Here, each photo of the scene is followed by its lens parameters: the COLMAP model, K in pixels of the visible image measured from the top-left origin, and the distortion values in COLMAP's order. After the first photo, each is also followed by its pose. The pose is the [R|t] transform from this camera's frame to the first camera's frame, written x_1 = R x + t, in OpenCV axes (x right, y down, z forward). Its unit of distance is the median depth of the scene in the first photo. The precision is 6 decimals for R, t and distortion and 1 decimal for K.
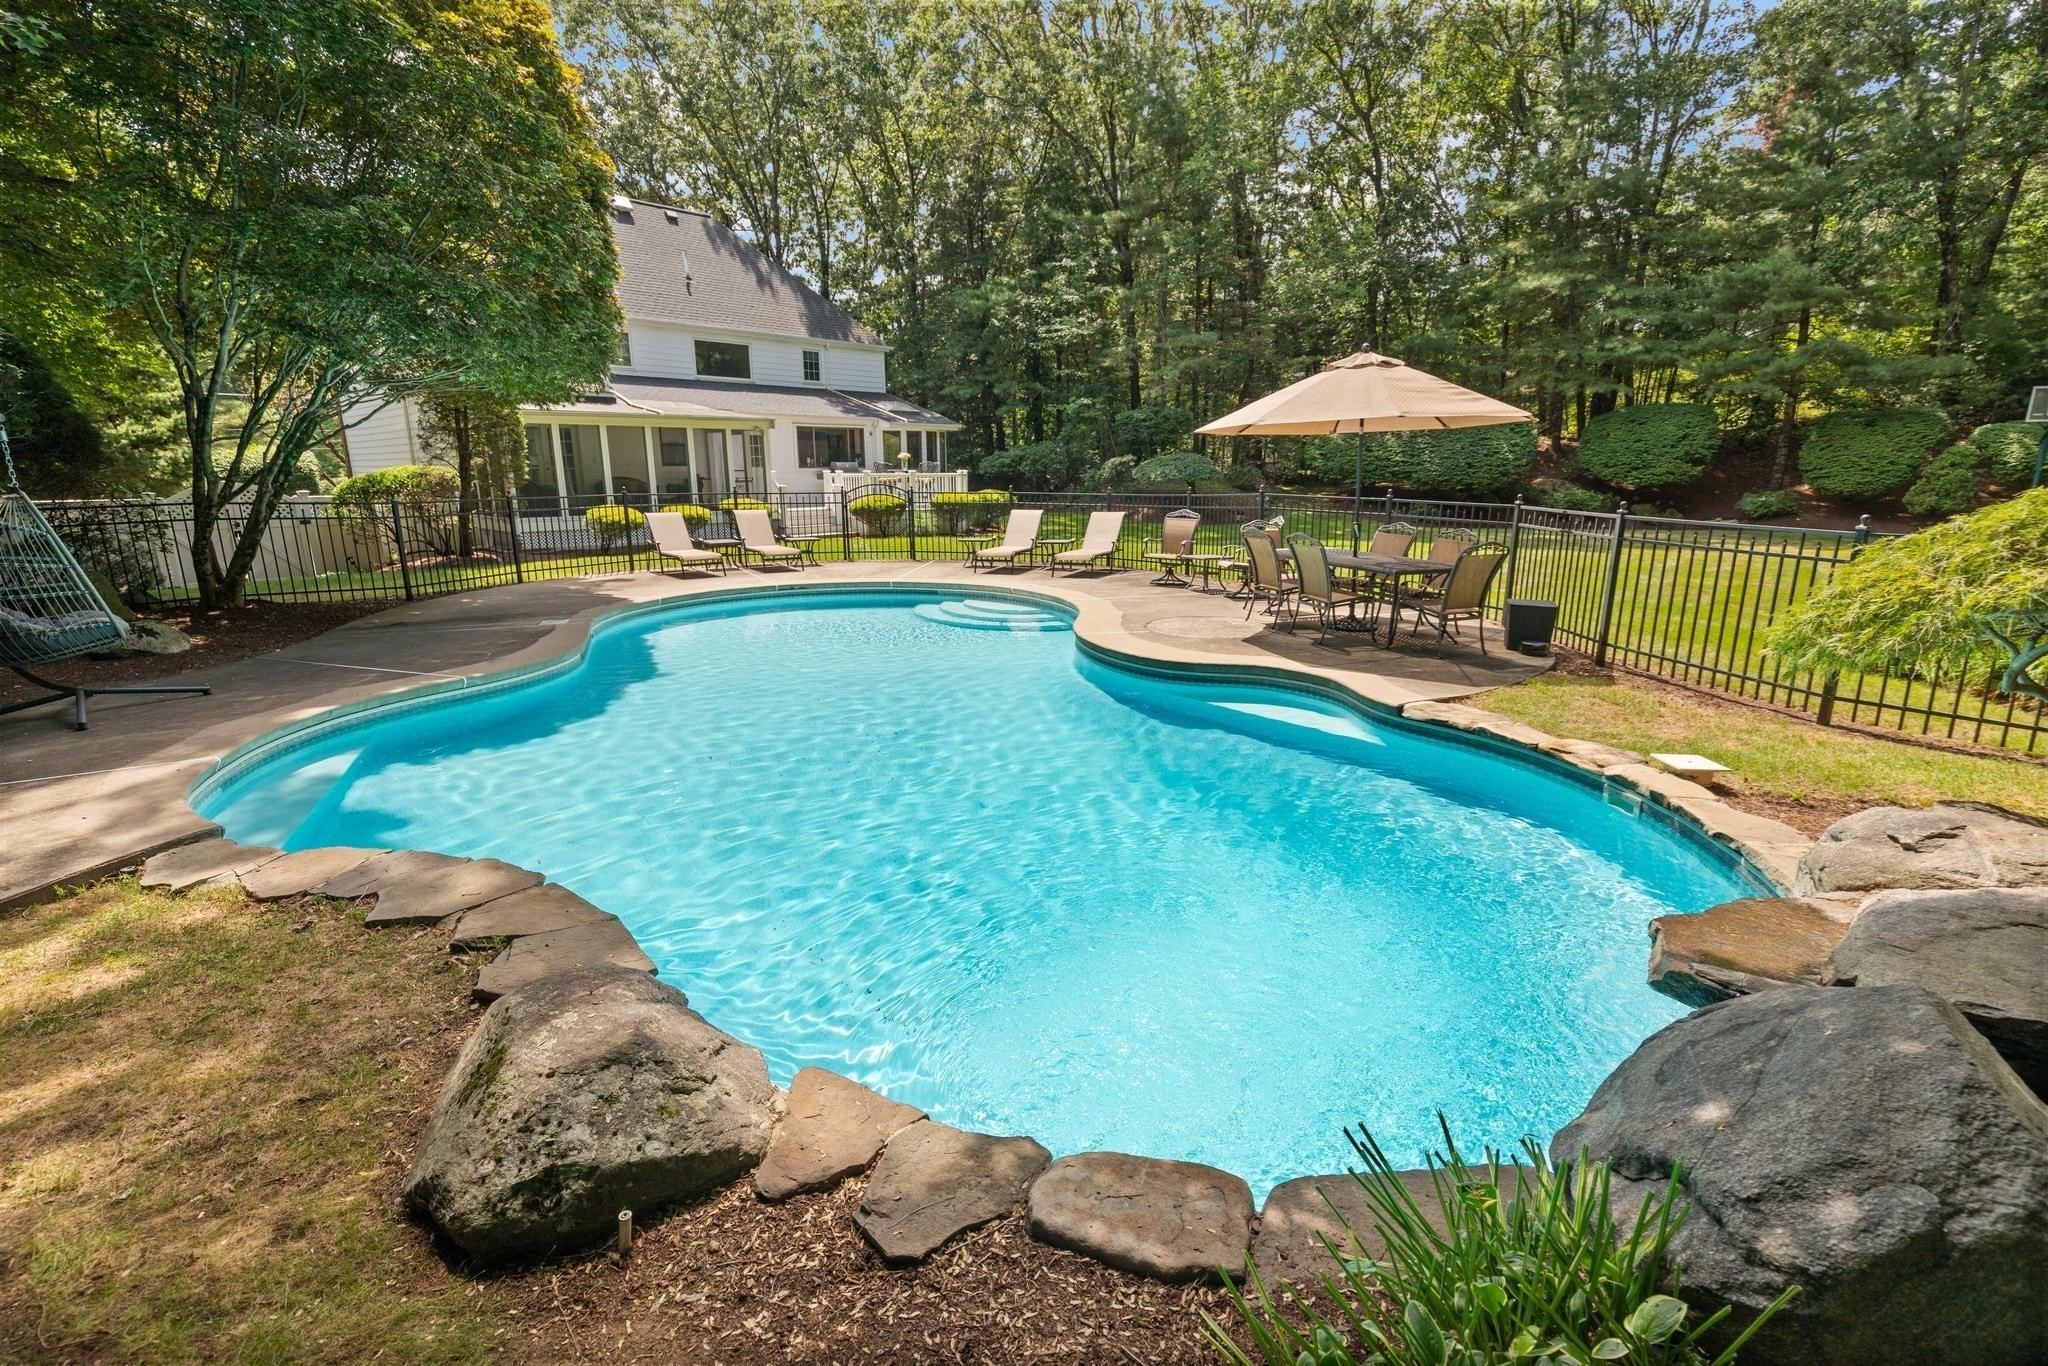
lens RADIAL K [[964.4, 0, 1021.5], [0, 964.4, 684.5], [0, 0, 1]] dist [0.004497, 0.000111]
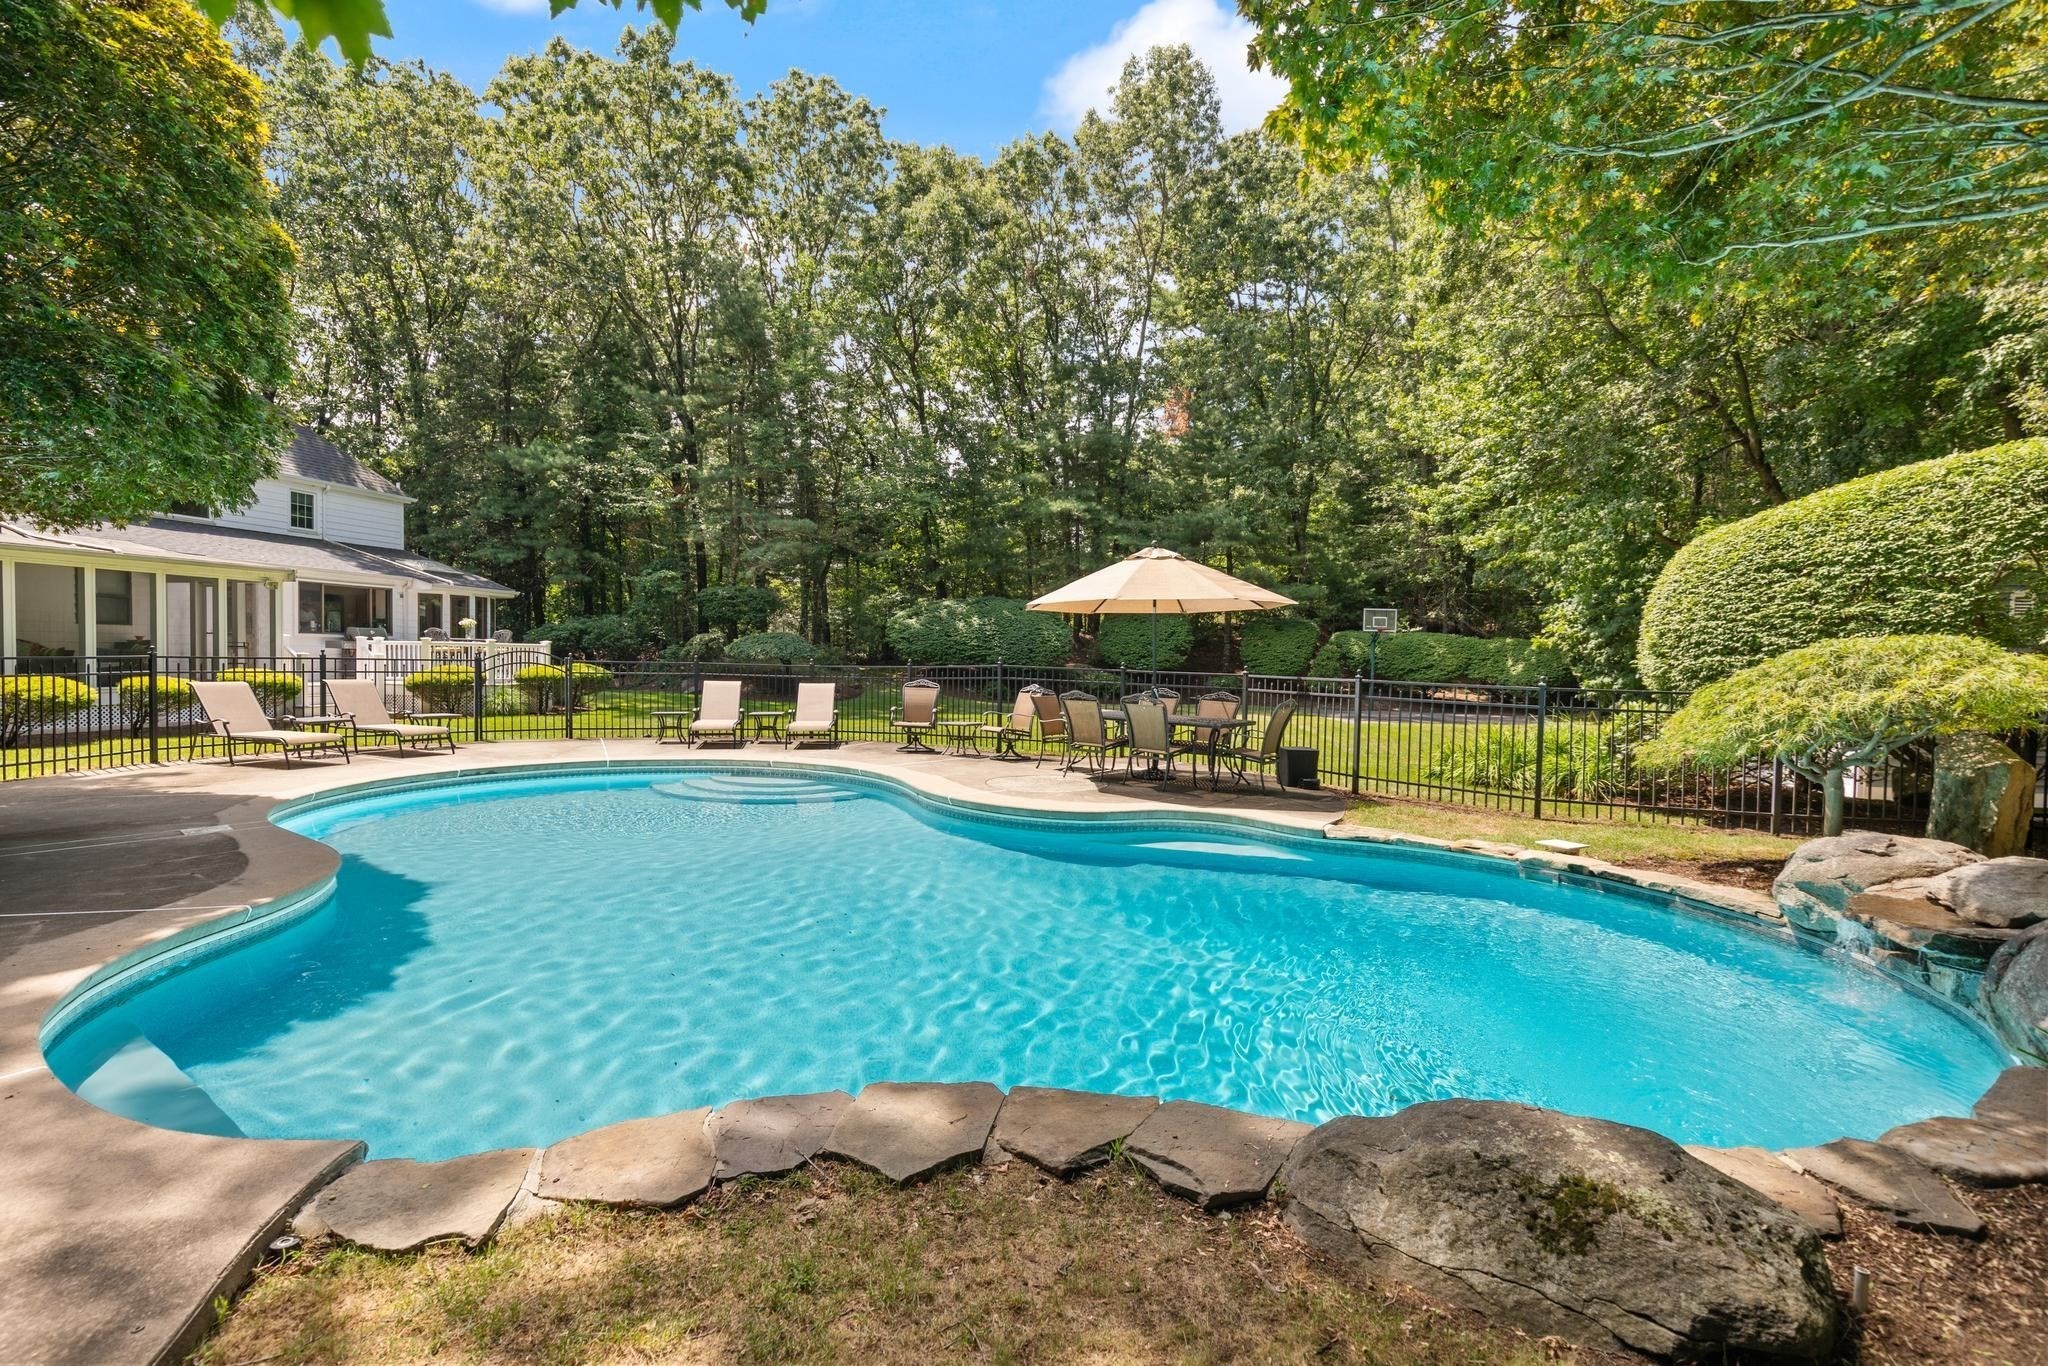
lens RADIAL K [[964.4, 0, 1024.7], [0, 964.4, 686.3], [0, 0, 1]] dist [0.004497, 0.000111]
pose [[0.841973, 0.004516, 0.539501, -0.174030], [0.096610, 0.982541, -0.158999, 0.000579], [-0.530800, 0.185994, 0.826836, 0.049029]]
